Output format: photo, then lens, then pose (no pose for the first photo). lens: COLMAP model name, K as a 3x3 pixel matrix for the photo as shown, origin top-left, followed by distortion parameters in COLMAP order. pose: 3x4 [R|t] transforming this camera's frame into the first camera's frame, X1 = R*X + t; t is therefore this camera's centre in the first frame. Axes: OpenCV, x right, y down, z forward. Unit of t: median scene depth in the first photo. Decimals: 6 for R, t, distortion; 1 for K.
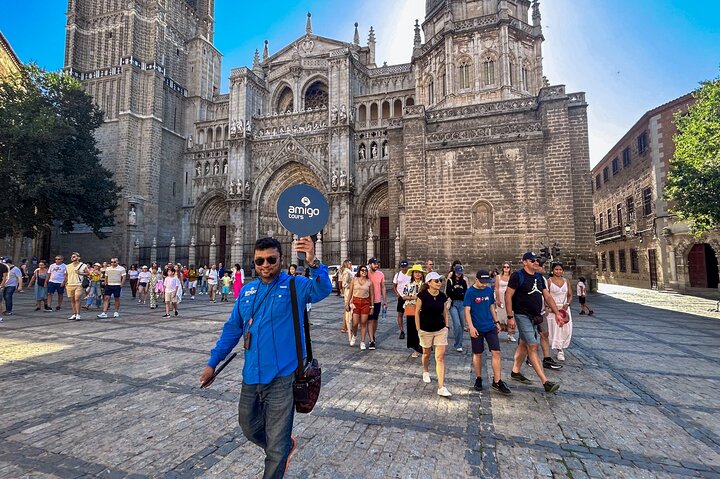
lens RADIAL K [[343.4, 0, 358.8], [0, 343.4, 235.2], [0, 0, 1]] dist [-0.001022, -0.001145]
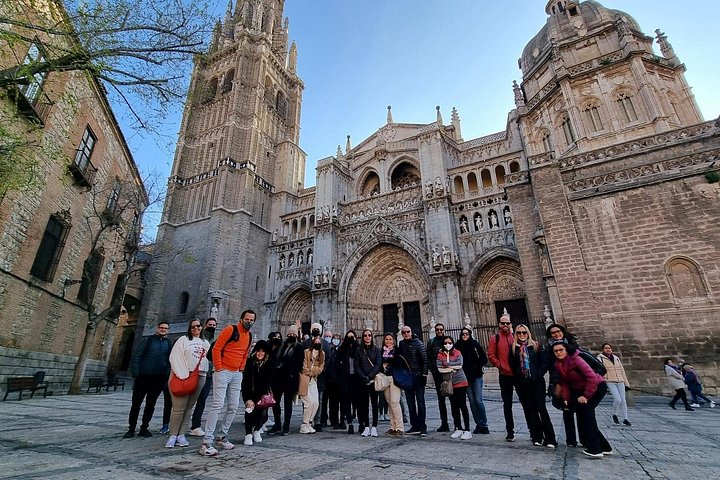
lens RADIAL K [[343.4, 0, 358.8], [0, 343.4, 235.7], [0, 0, 1]] dist [-0.001022, -0.001145]
pose [[0.982030, -0.082723, -0.169630, -0.103176], [0.029069, 0.954393, -0.297135, 0.031044], [0.186474, 0.286864, 0.939647, 0.142773]]
